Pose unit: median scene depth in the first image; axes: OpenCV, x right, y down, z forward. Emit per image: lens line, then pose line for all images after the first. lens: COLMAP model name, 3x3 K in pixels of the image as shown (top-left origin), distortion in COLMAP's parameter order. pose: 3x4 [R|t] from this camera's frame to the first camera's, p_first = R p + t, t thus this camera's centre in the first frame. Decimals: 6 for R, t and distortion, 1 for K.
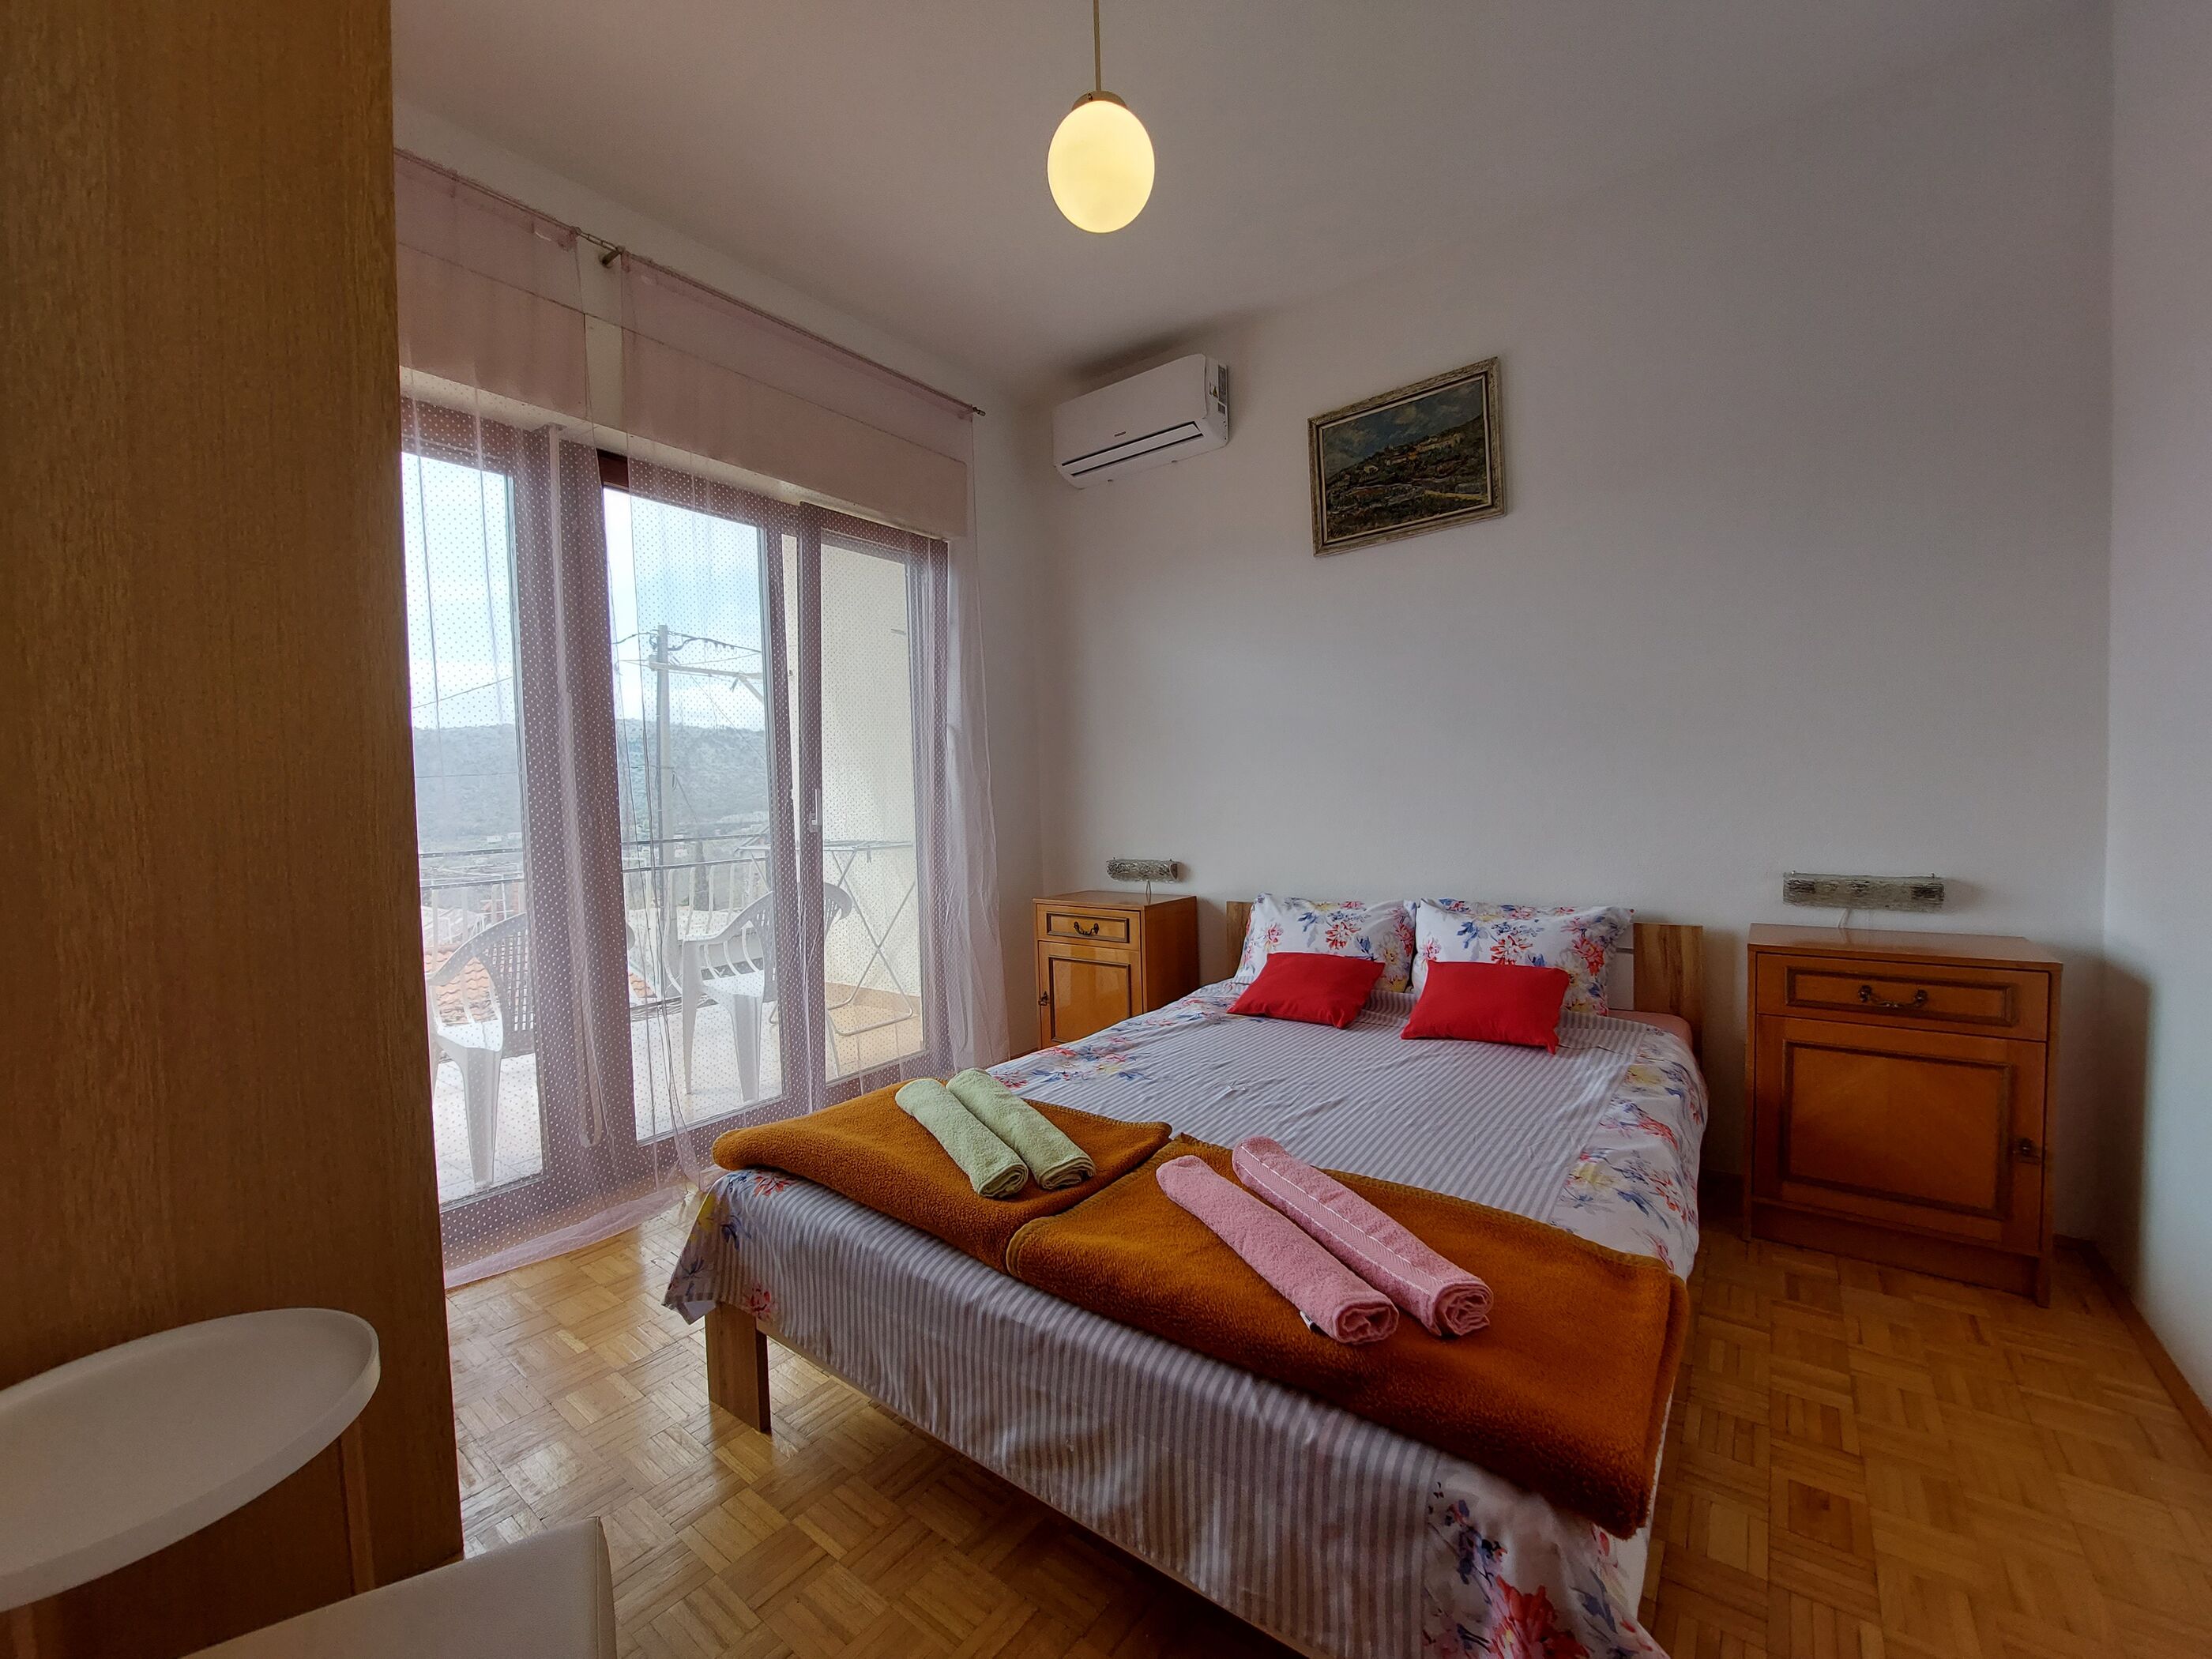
lens RADIAL K [[879.4, 0, 1106.0], [0, 879.4, 829.5], [0, 0, 1]] dist [-0.011323, -0.000095]
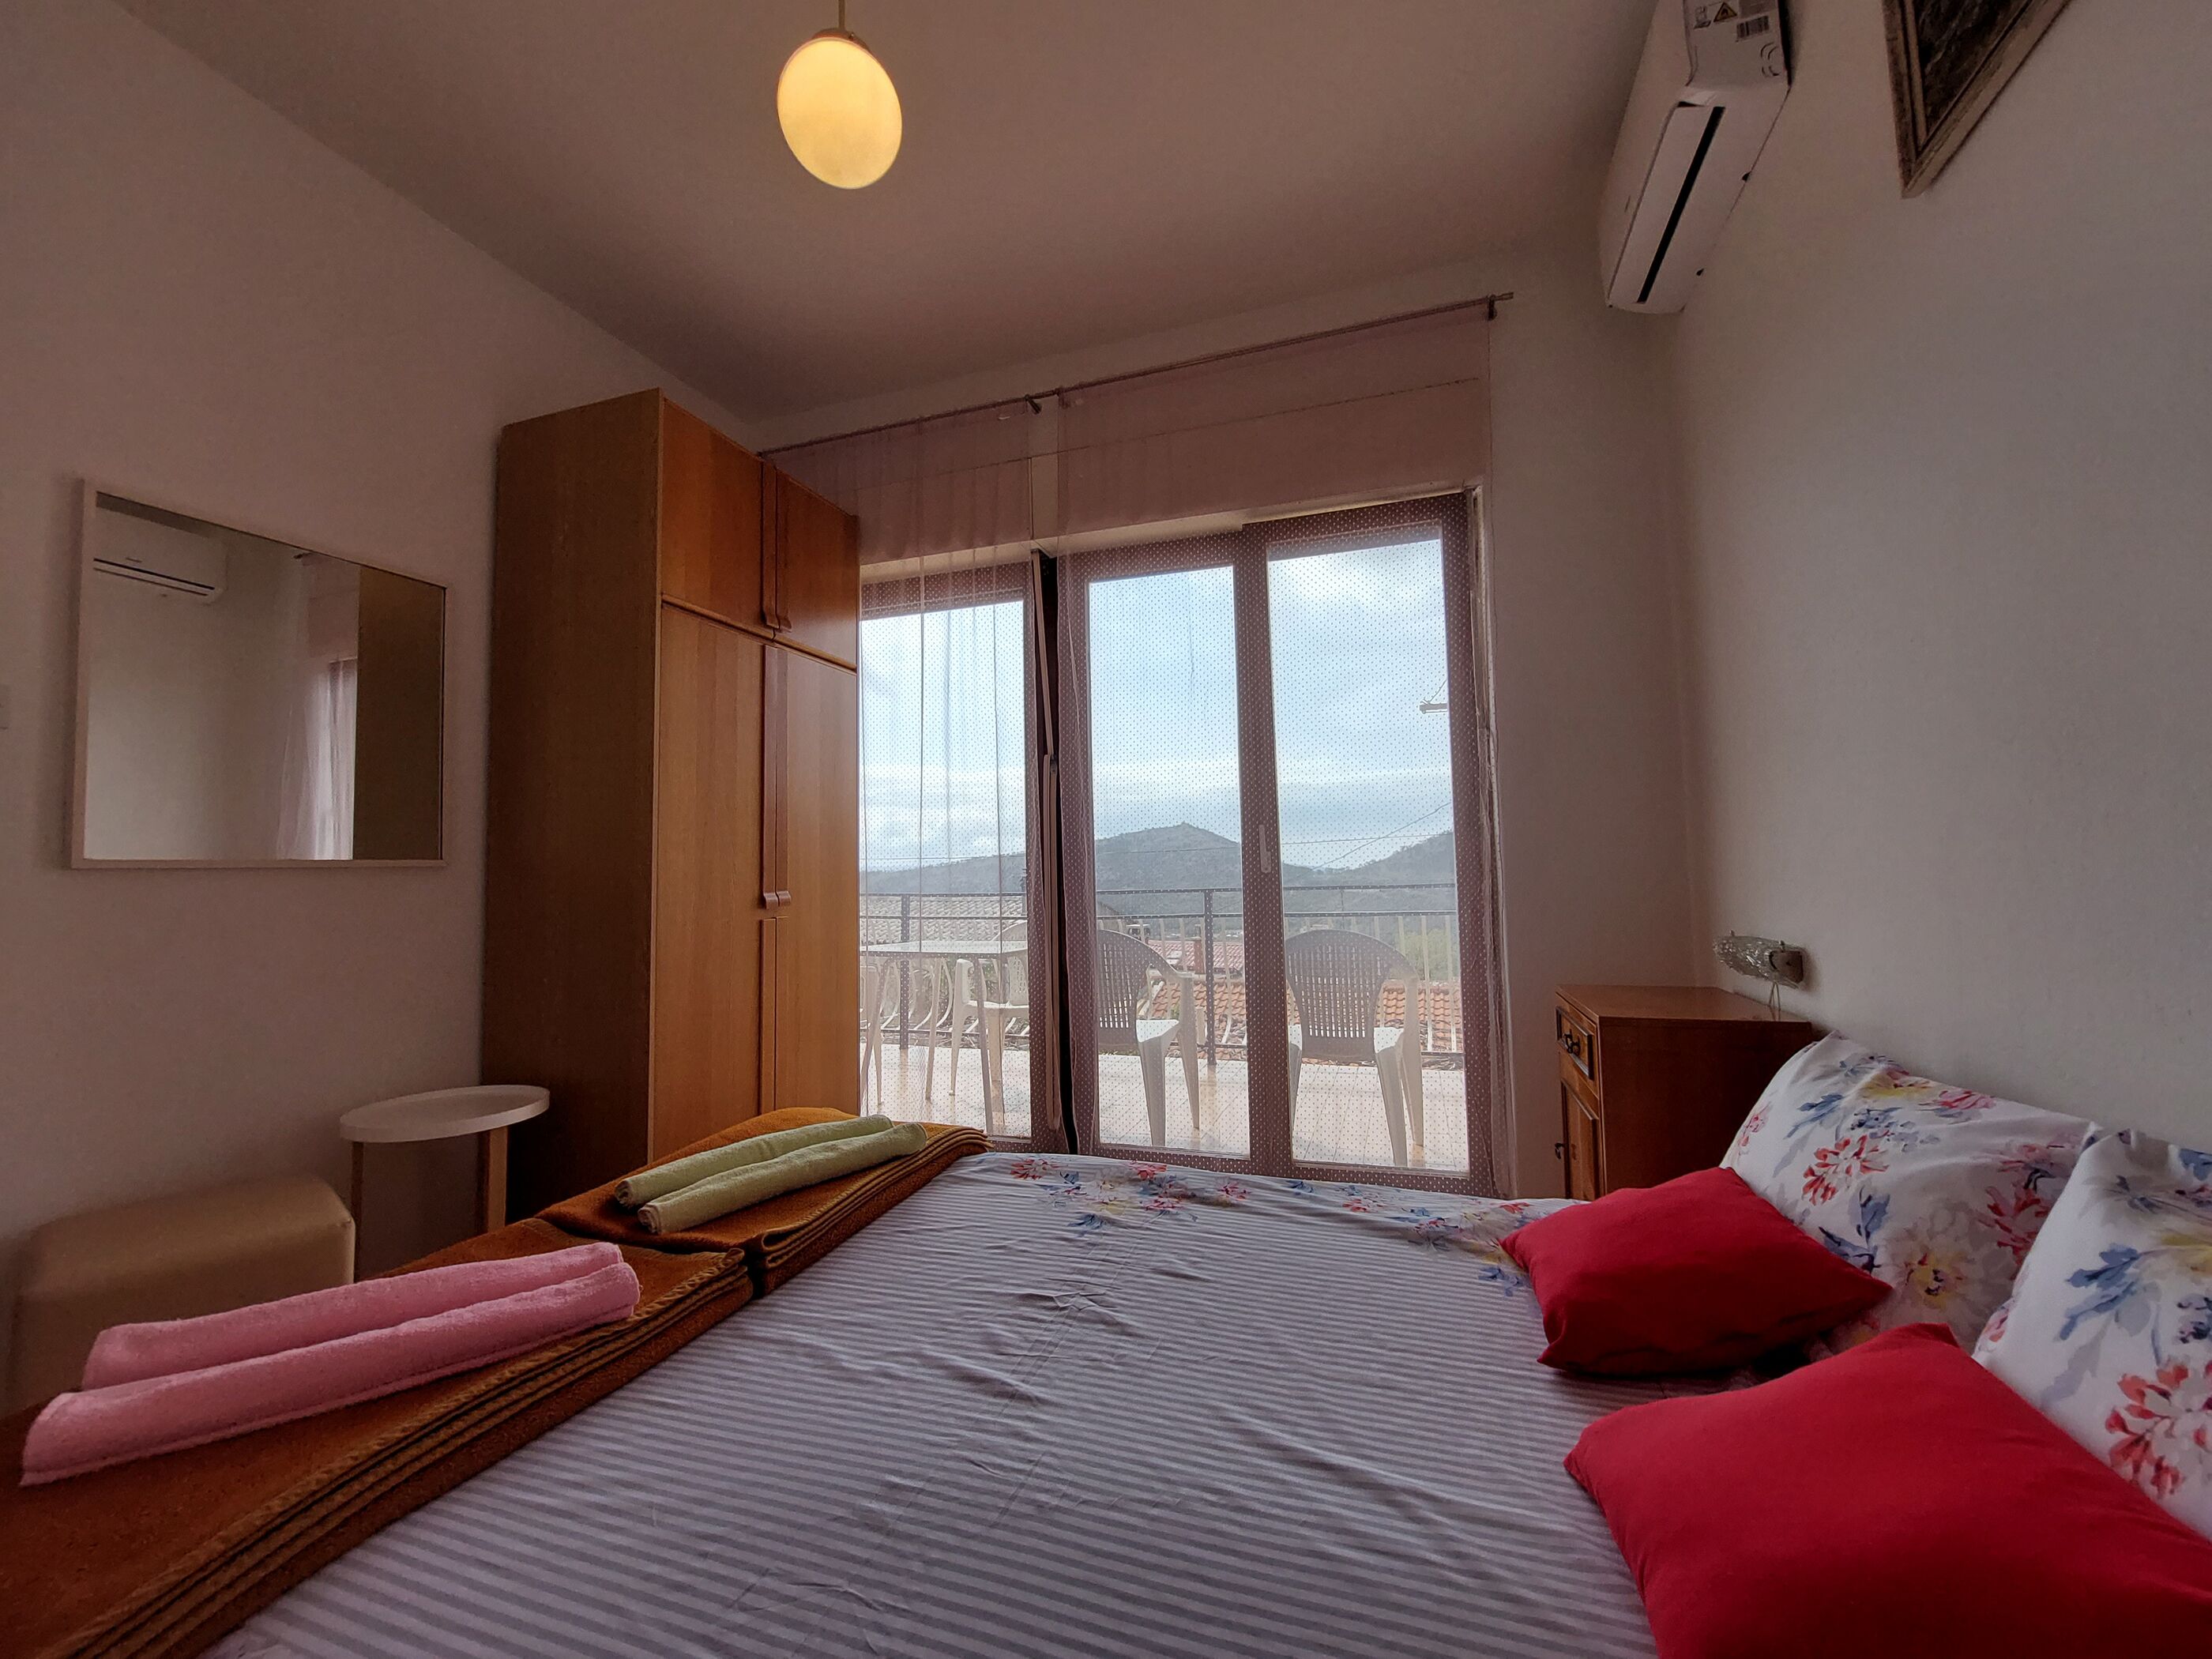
lens RADIAL K [[890.2, 0, 1106.0], [0, 890.2, 829.5], [0, 0, 1]] dist [-0.014848, -0.000414]
pose [[0.300193, -0.033719, -0.953282, 0.568438], [-0.020500, 0.998916, -0.041789, 0.001092], [0.953658, 0.032087, 0.299176, 0.642104]]
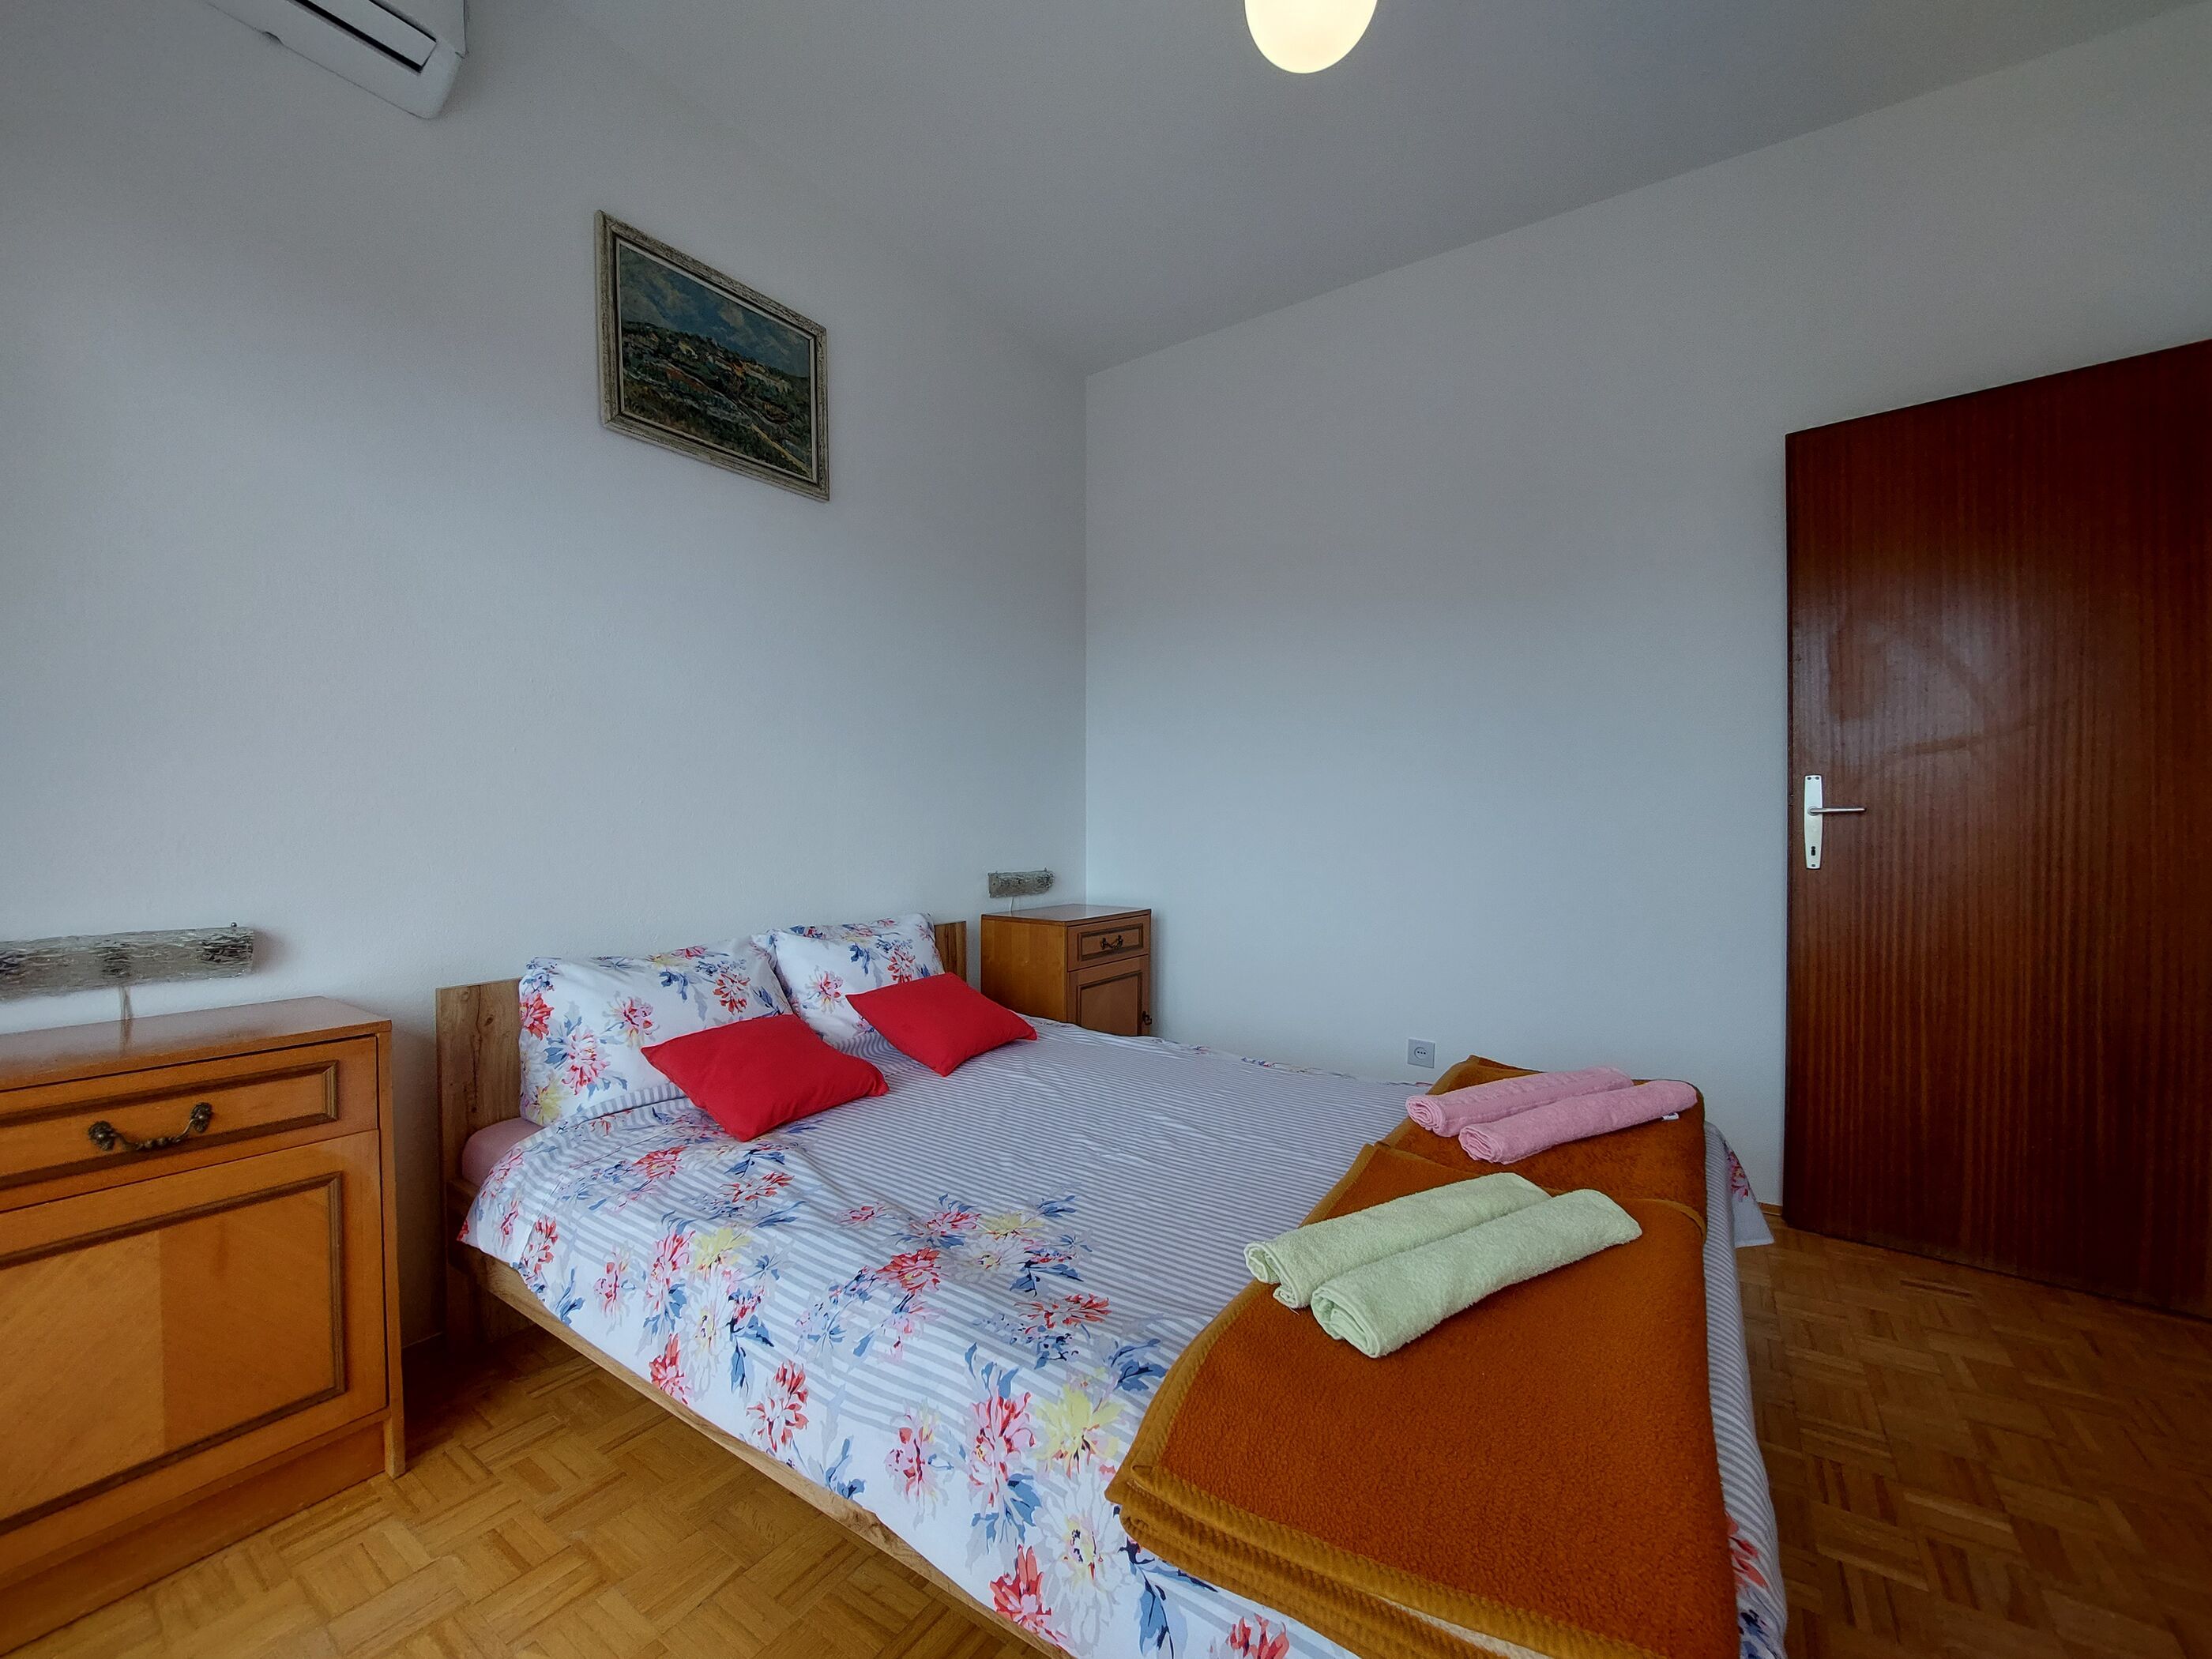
lens RADIAL K [[879.4, 0, 1106.0], [0, 879.4, 829.5], [0, 0, 1]] dist [-0.011323, -0.000095]
pose [[-0.051605, 0.032788, 0.998129, -0.479769], [0.048294, 0.998374, -0.030299, 0.028590], [-0.997499, 0.046640, -0.053105, 0.792865]]
